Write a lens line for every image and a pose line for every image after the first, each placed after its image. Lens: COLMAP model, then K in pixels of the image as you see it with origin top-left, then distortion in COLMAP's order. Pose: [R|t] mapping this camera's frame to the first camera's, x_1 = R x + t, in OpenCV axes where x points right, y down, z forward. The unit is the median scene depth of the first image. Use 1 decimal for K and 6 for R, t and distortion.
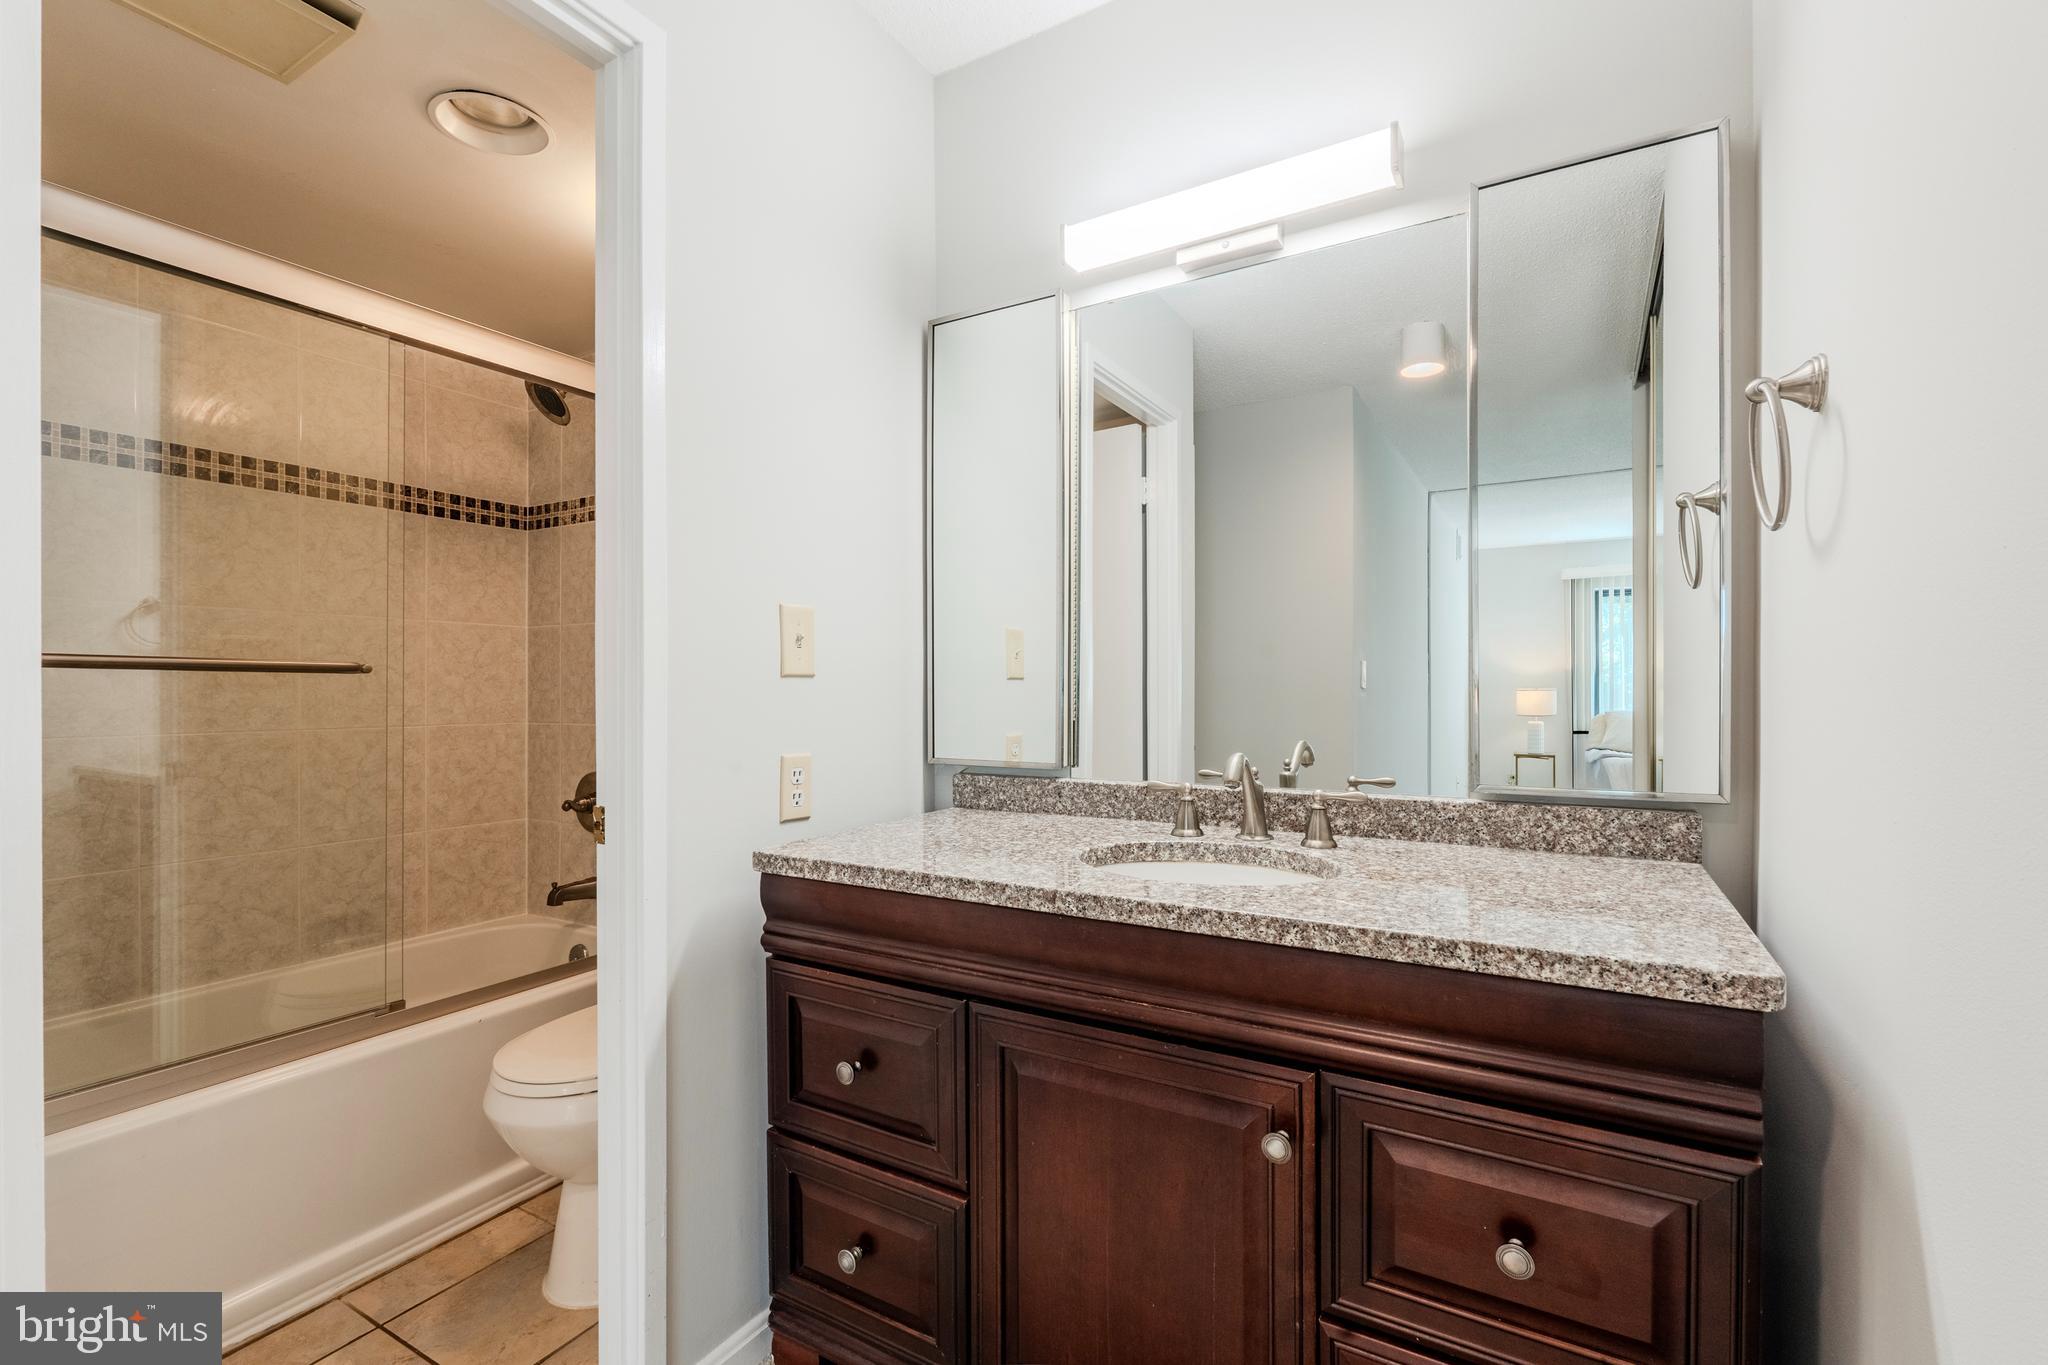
lens RADIAL K [[890.5, 0, 1020.2], [0, 890.5, 690.6], [0, 0, 1]] dist [-0.000721, -0.000036]
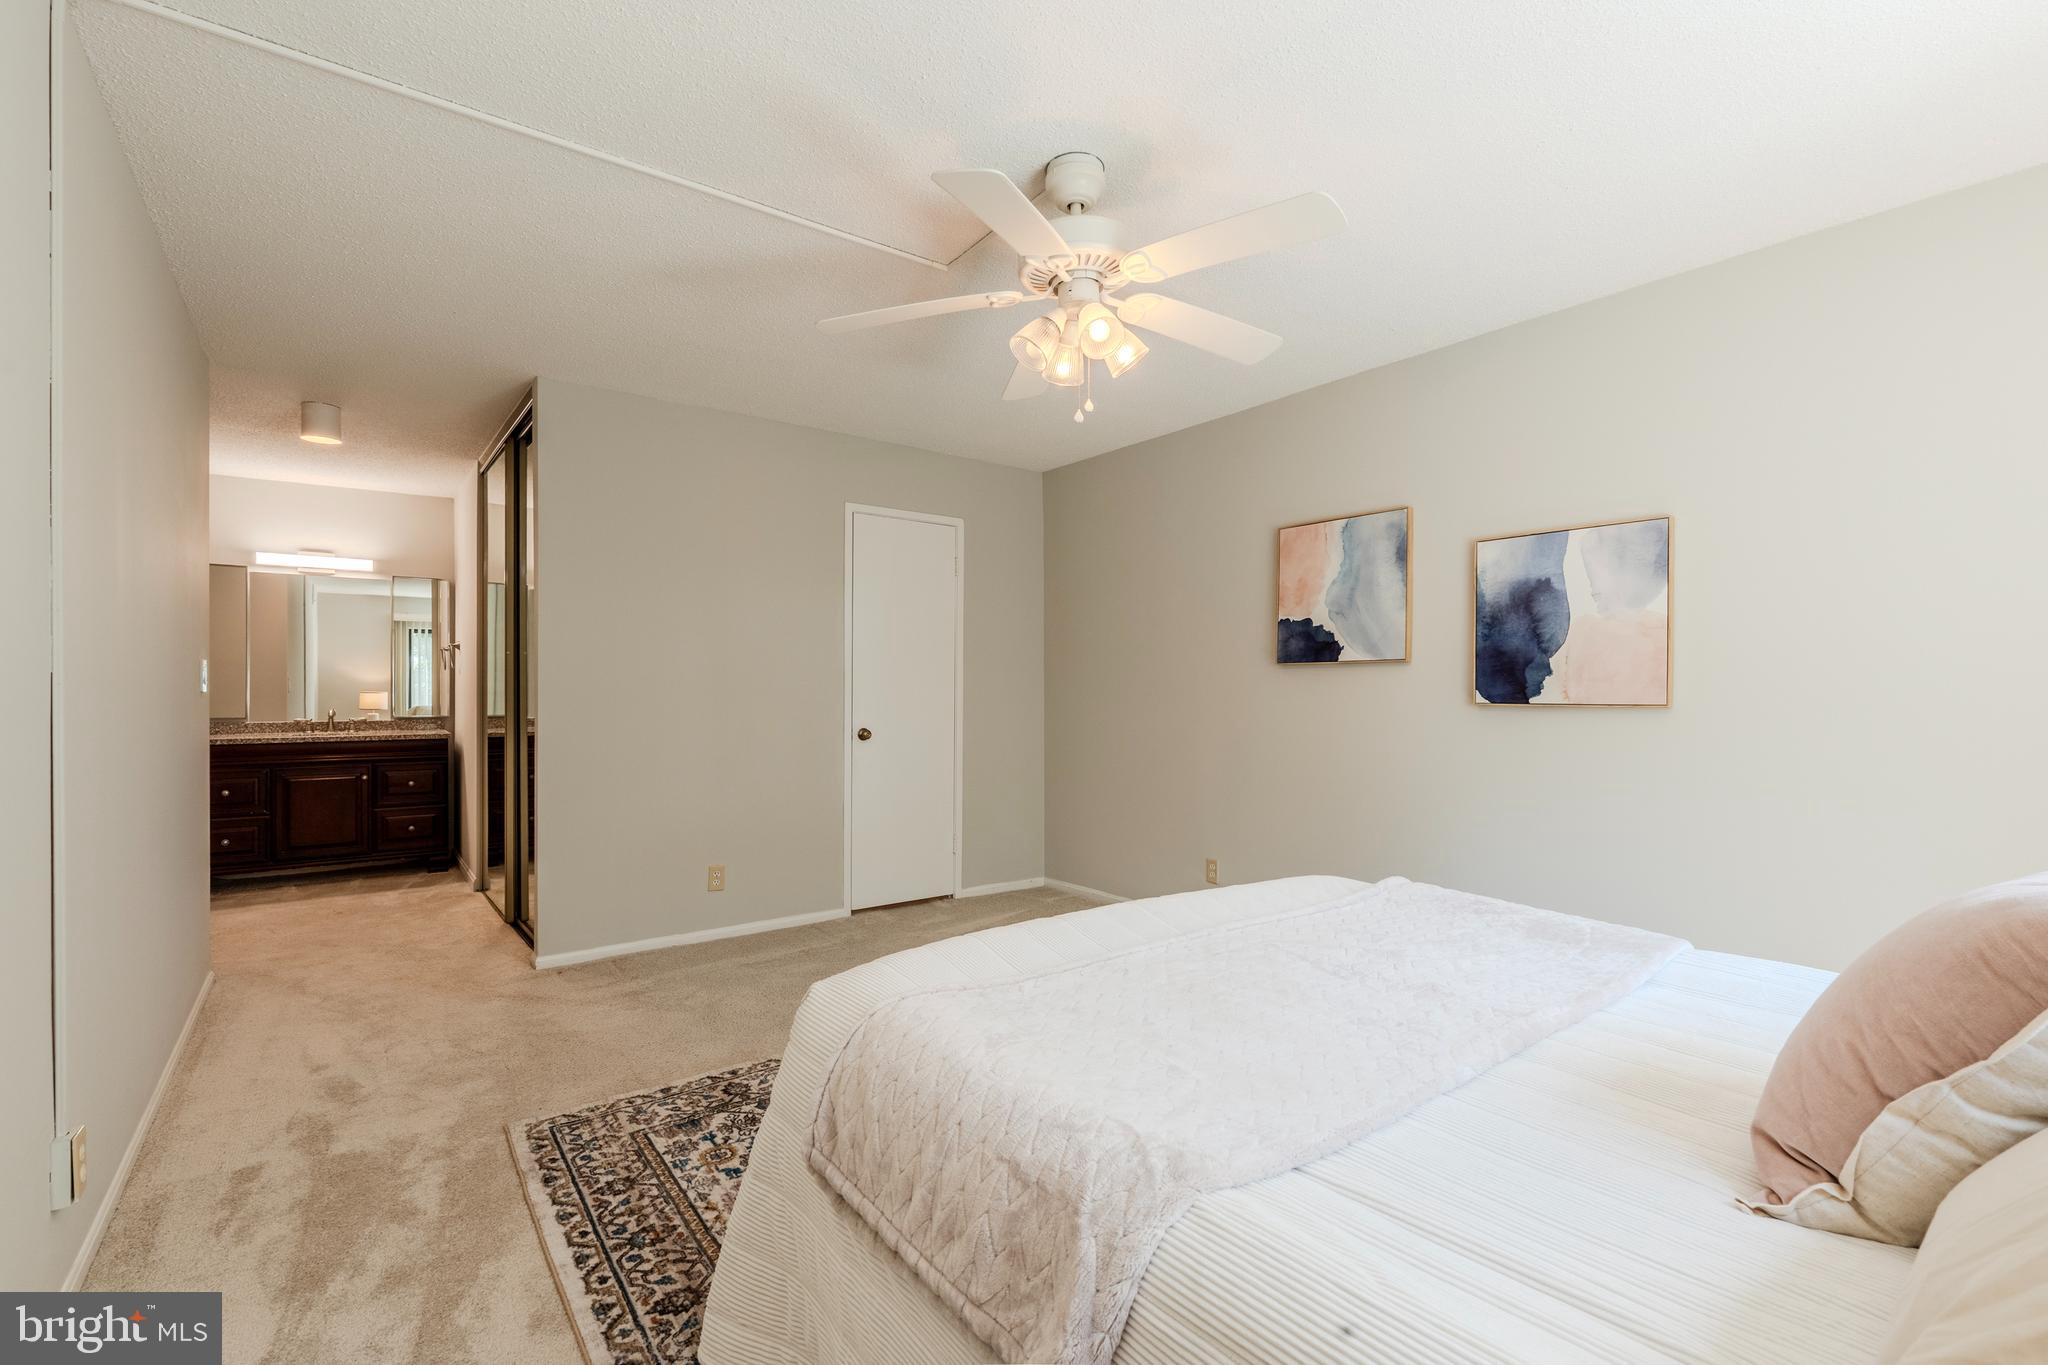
lens RADIAL K [[890.5, 0, 1020.2], [0, 890.5, 690.6], [0, 0, 1]] dist [-0.000721, -0.000036]
pose [[0.376586, 0.003111, 0.926377, -0.497894], [-0.000356, 0.999995, -0.003213, 0.001098], [-0.926382, 0.000880, 0.376585, -0.729355]]
